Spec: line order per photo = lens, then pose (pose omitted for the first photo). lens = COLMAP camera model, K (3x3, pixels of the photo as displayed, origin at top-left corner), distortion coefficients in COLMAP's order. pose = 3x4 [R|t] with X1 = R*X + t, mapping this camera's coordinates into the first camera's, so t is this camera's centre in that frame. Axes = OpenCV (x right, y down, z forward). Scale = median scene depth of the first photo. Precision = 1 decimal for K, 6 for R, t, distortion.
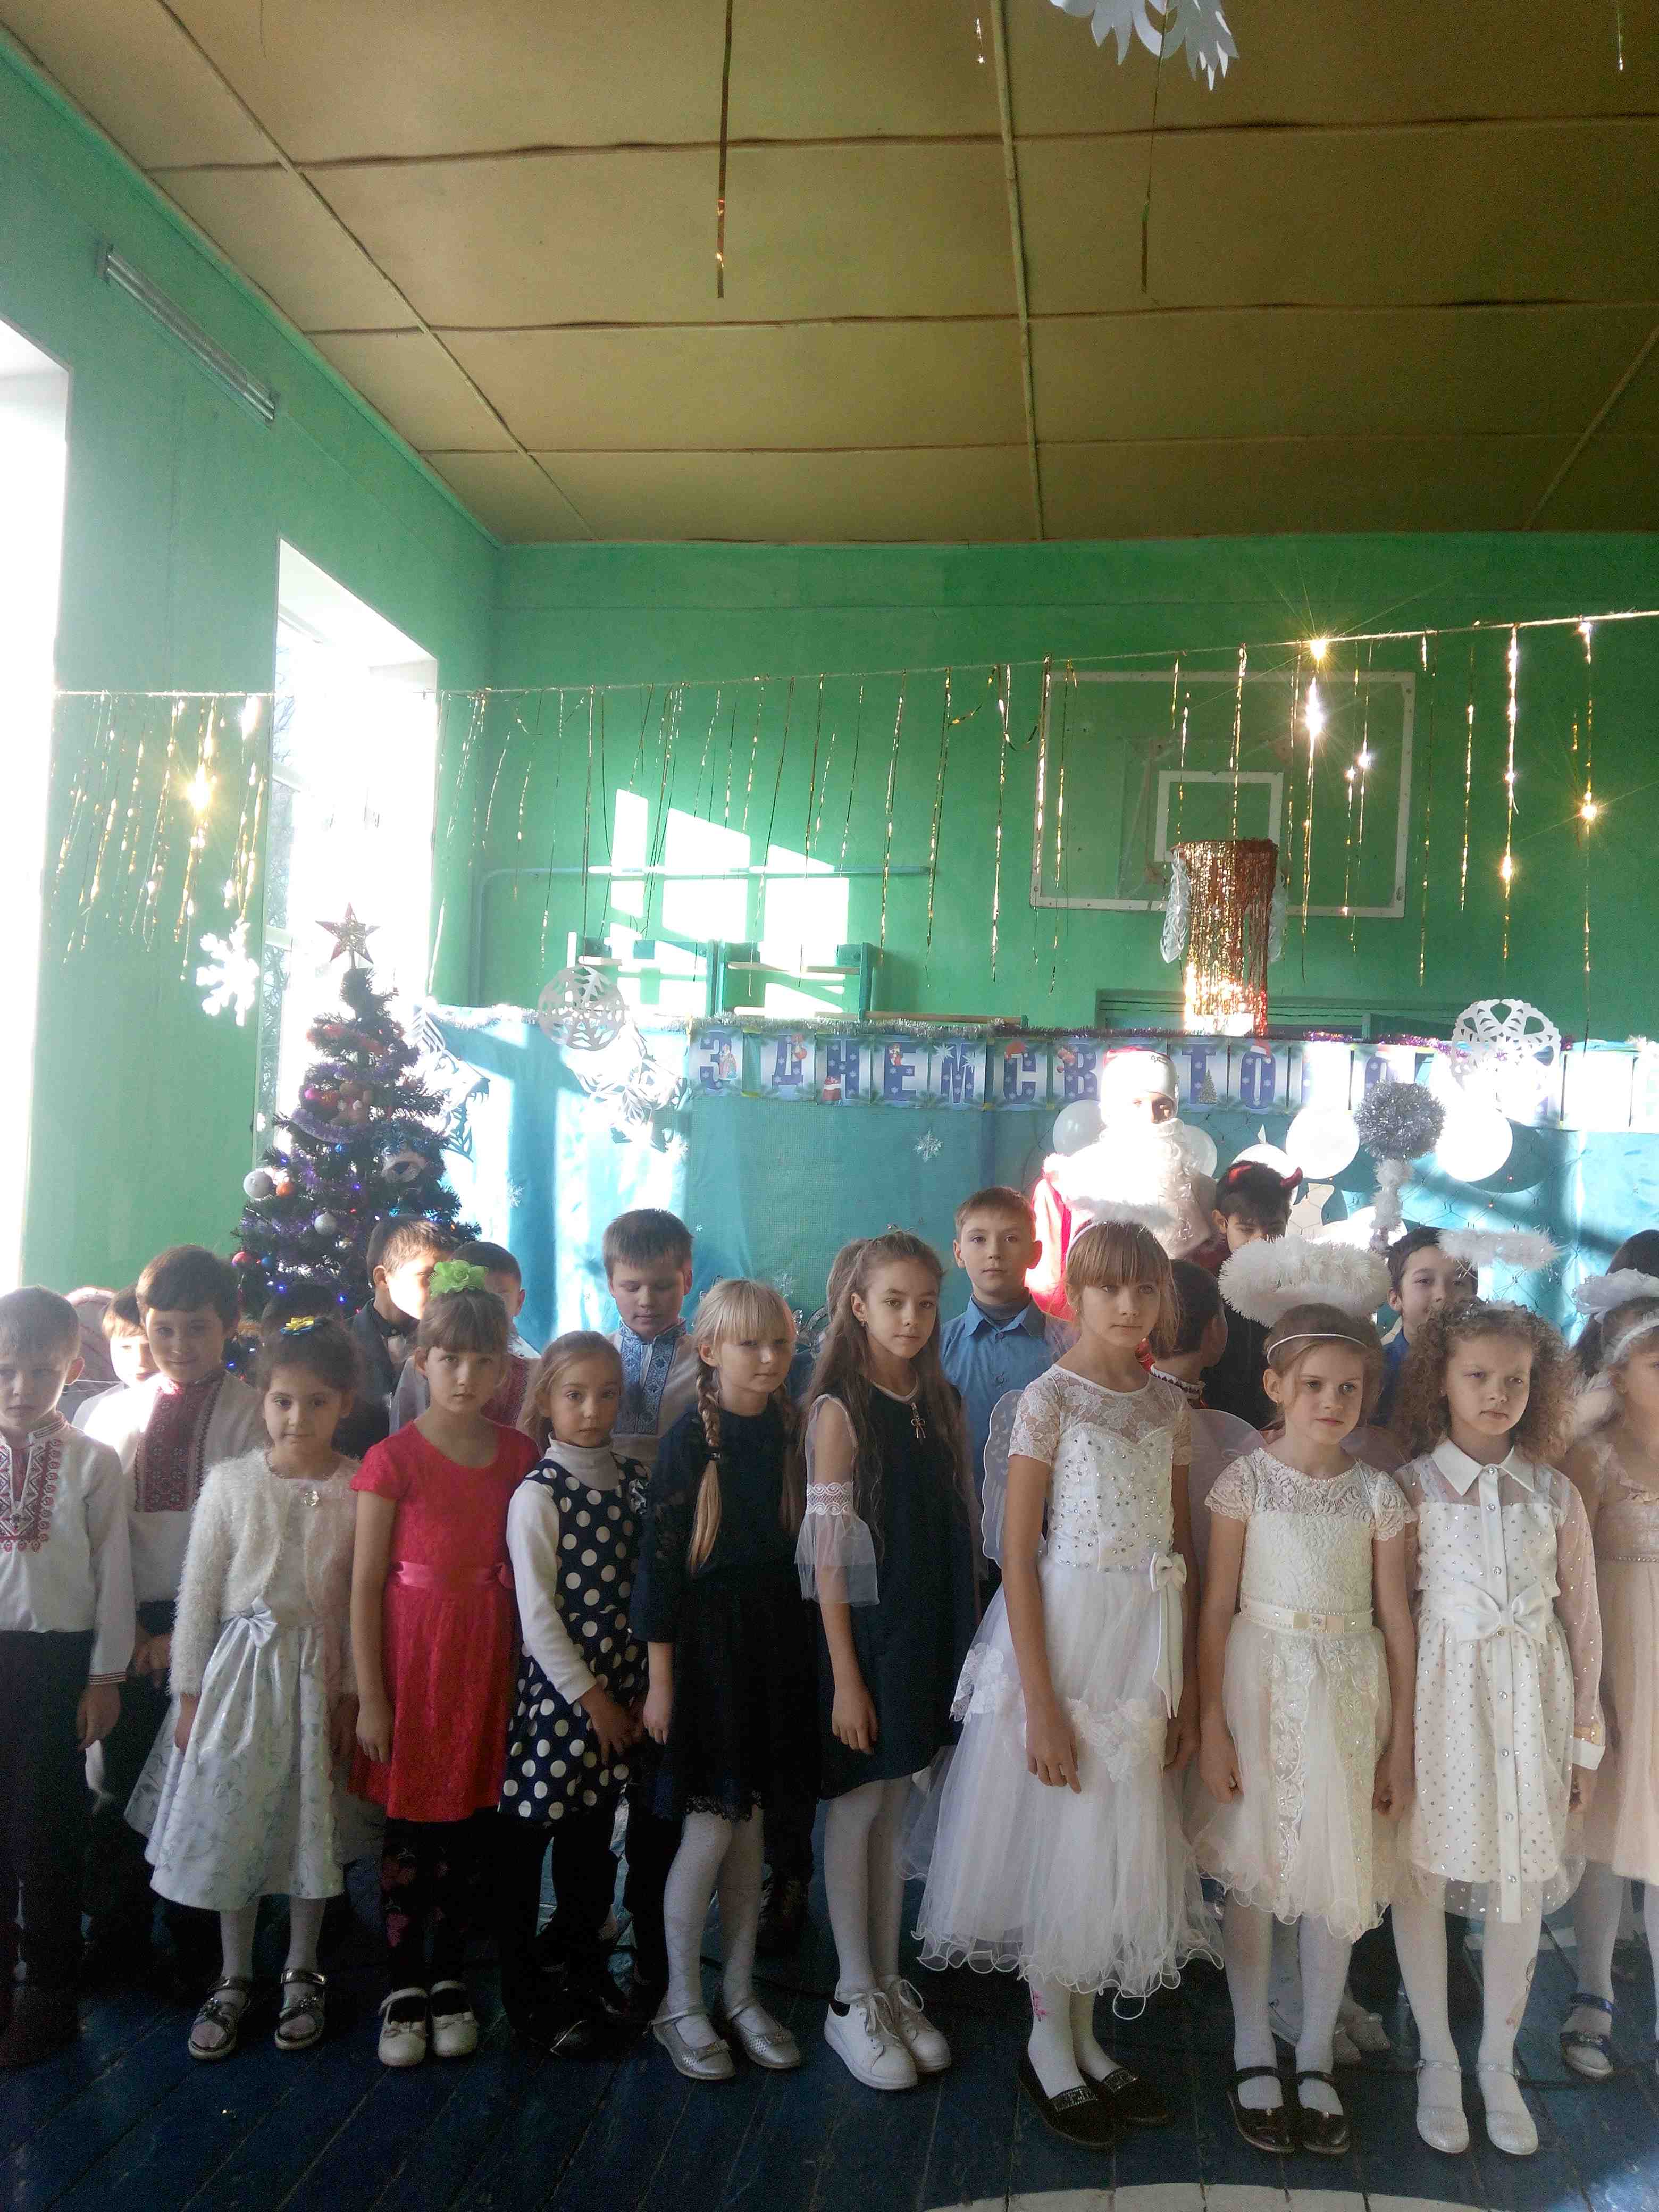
lens RADIAL K [[1740.7, 0, 831.5], [0, 1740.7, 1118.1], [0, 0, 1]] dist [0.087511, -0.131894]
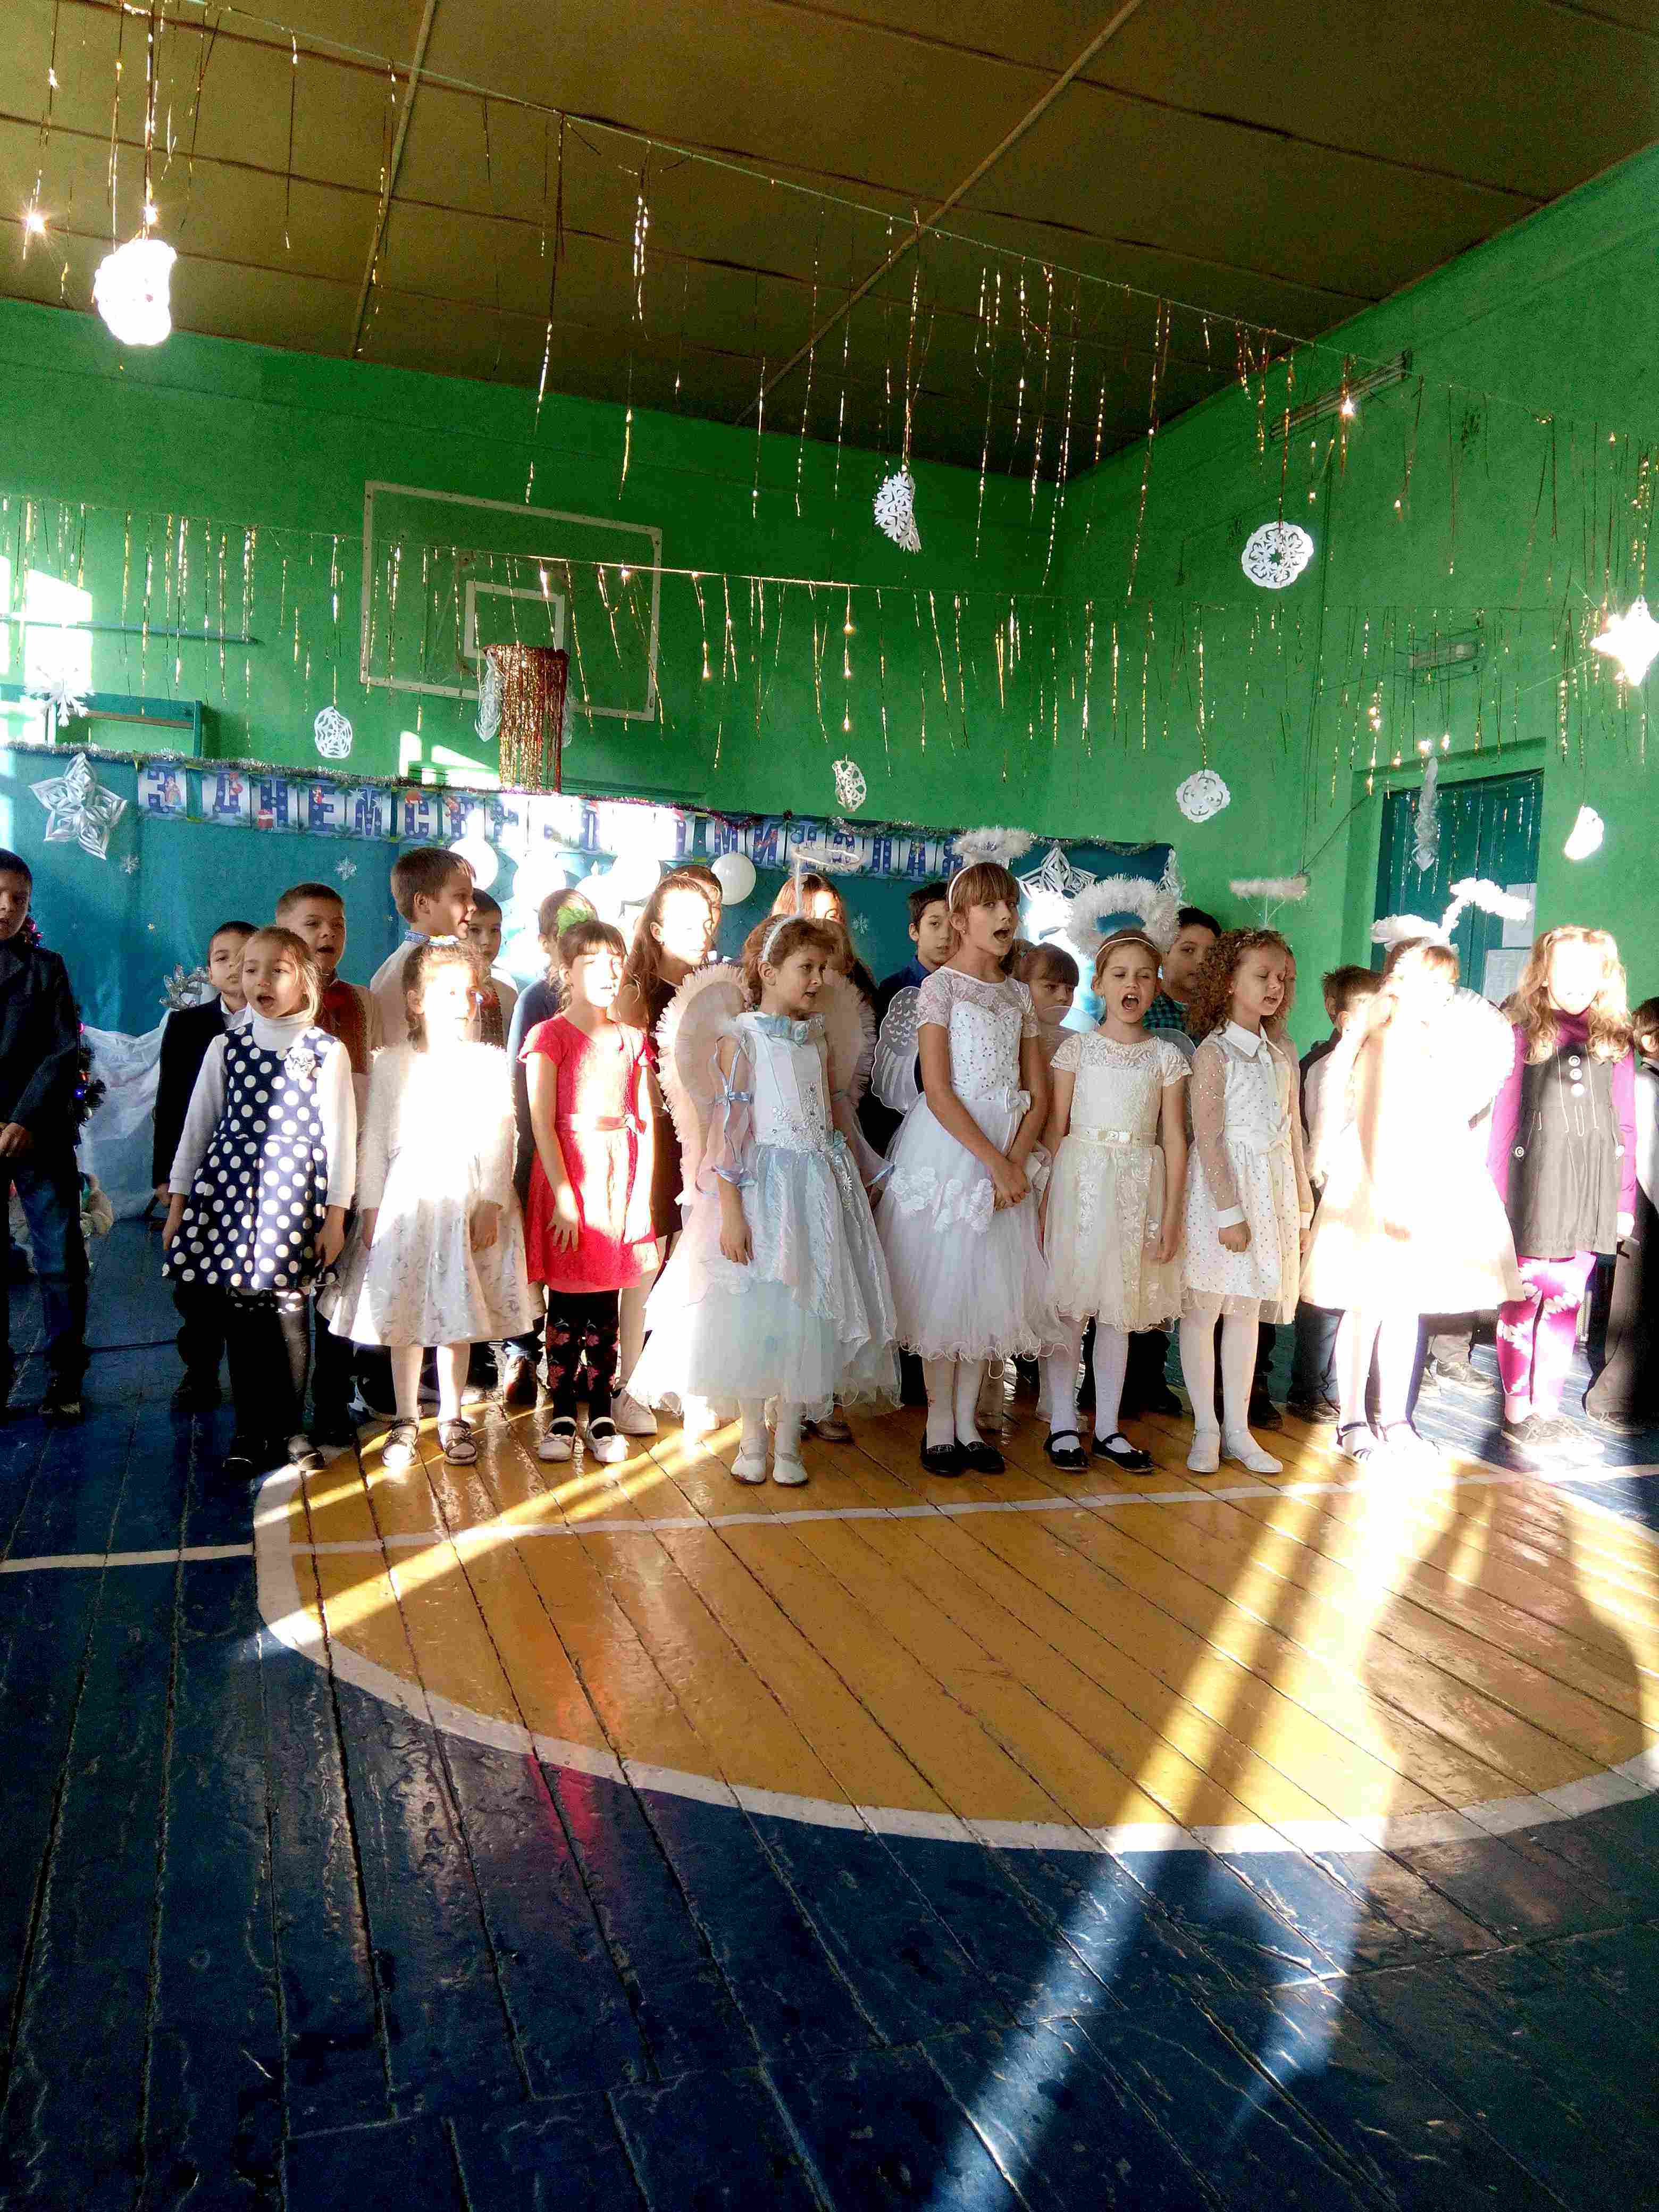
lens RADIAL K [[1740.7, 0, 823.4], [0, 1740.7, 1136.1], [0, 0, 1]] dist [0.087511, -0.131894]
pose [[0.887590, -0.025713, 0.459915, -0.230525], [-0.031000, 0.992843, 0.115334, 0.051658], [-0.459589, -0.116626, 0.880441, -0.329234]]
